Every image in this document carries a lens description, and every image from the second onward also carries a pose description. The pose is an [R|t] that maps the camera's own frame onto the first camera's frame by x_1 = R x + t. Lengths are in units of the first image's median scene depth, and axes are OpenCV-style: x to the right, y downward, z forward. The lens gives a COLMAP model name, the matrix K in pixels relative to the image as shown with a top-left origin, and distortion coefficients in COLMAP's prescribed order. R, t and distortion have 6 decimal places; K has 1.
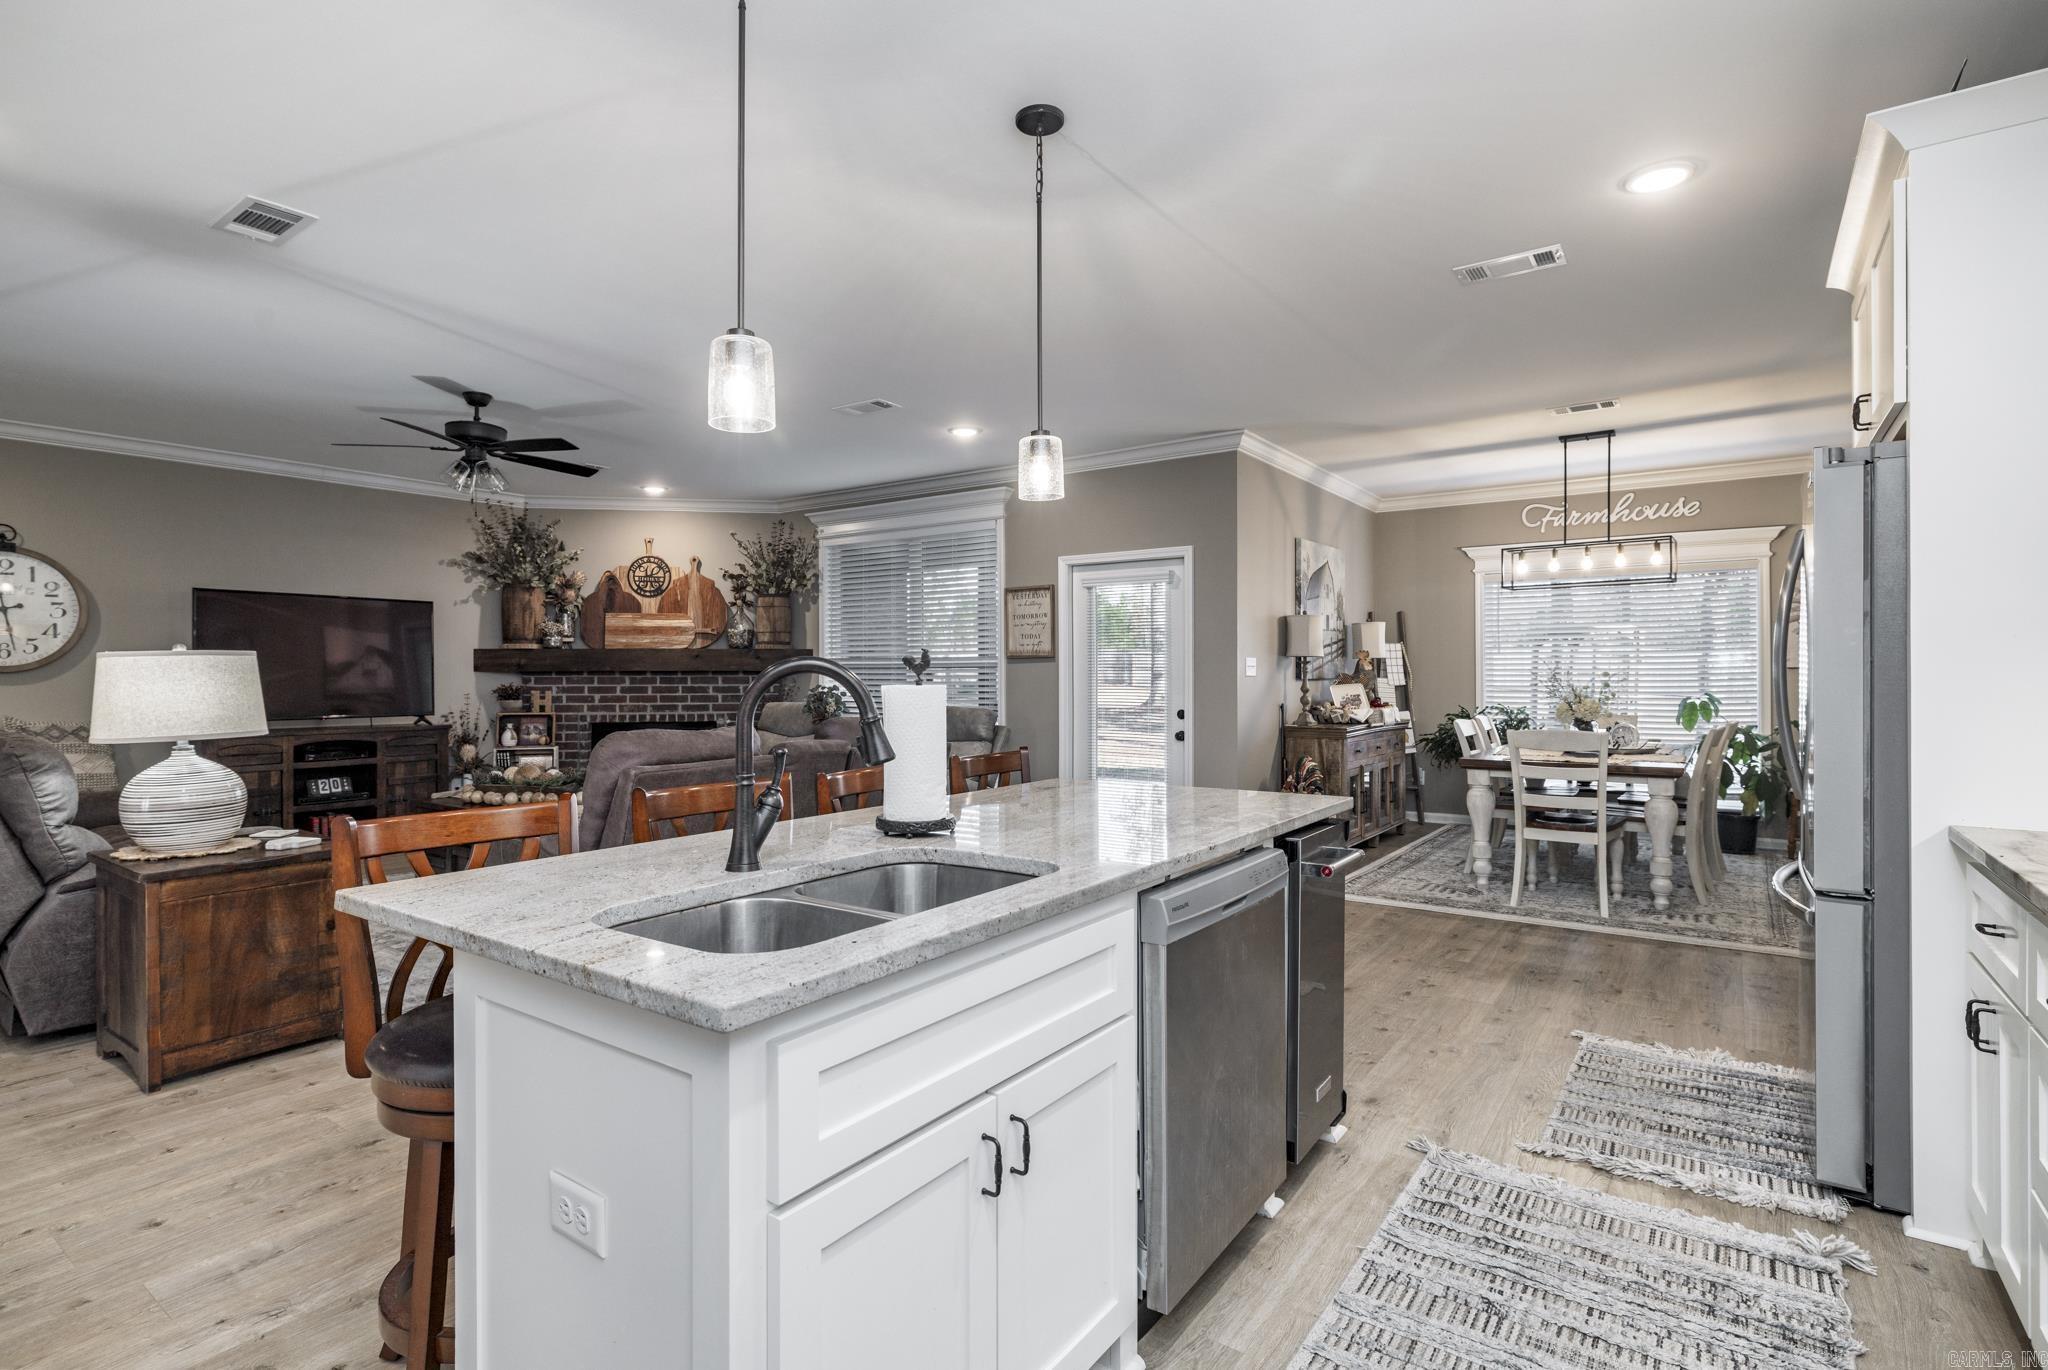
lens RADIAL K [[1000.4, 0, 974.4], [0, 1000.4, 674.7], [0, 0, 1]] dist [-0.009359, -0.000162]
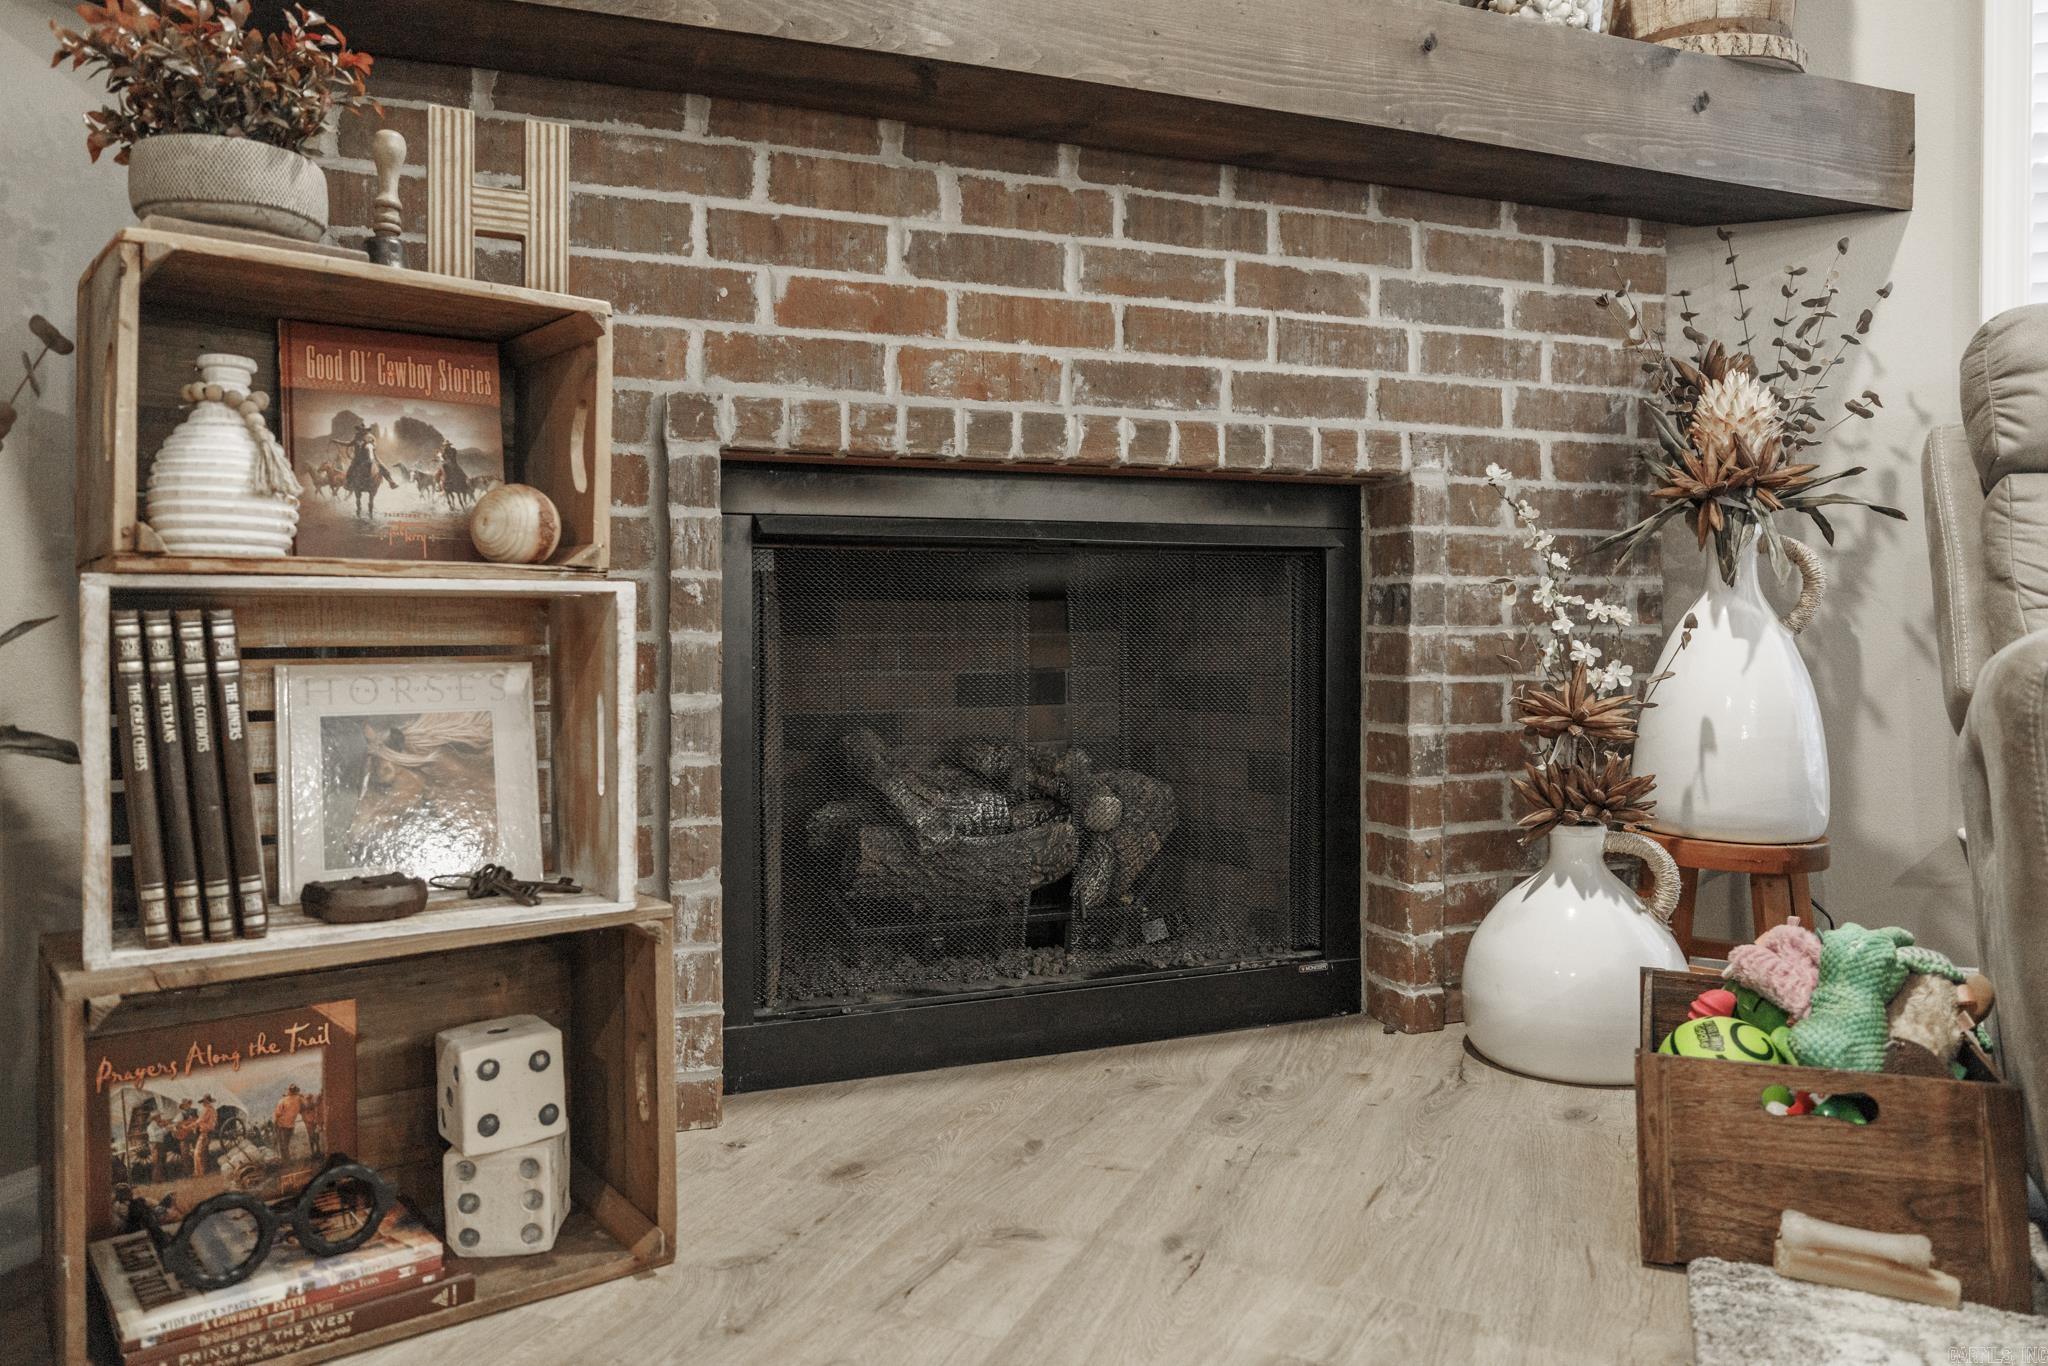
lens RADIAL K [[1471.5, 0, 1012.1], [0, 1471.5, 672.0], [0, 0, 1]] dist [0.009840, 0.000309]
pose [[0.970016, -0.010573, 0.242810, -0.402016], [0.003477, 0.999555, 0.029634, 0.075817], [-0.243015, -0.027901, 0.969621, 0.781968]]
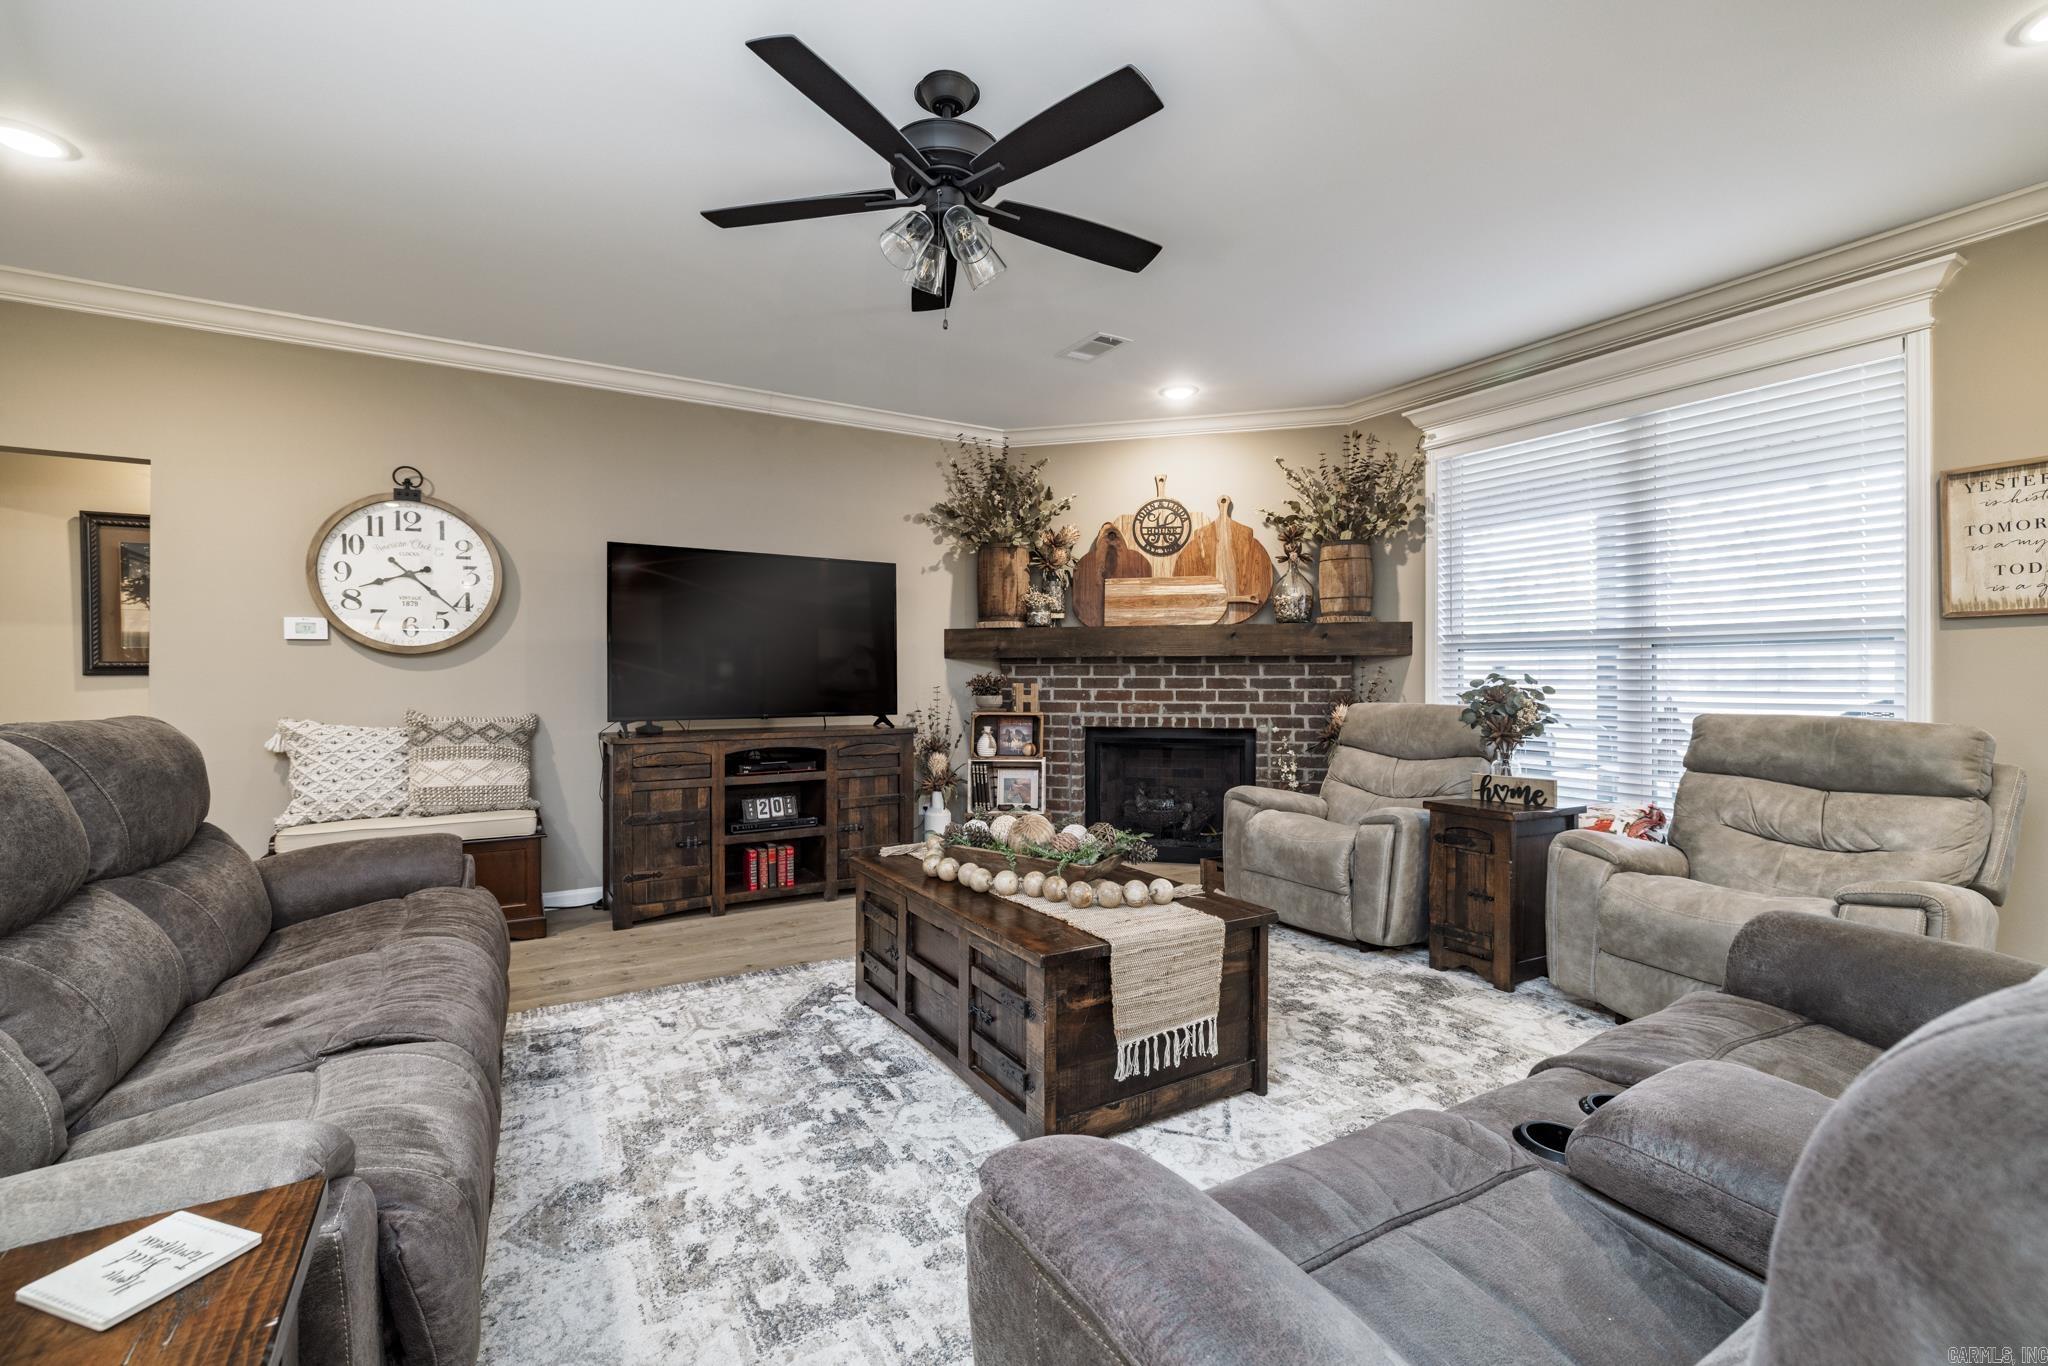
lens RADIAL K [[866.6, 0, 1003.3], [0, 866.6, 684.6], [0, 0, 1]] dist [-0.005305, 0.000641]
pose [[0.921044, 0.005395, -0.389422, -0.190261], [-0.001485, 0.999945, 0.010342, 0.010086], [0.389457, -0.008947, 0.921001, 0.383349]]
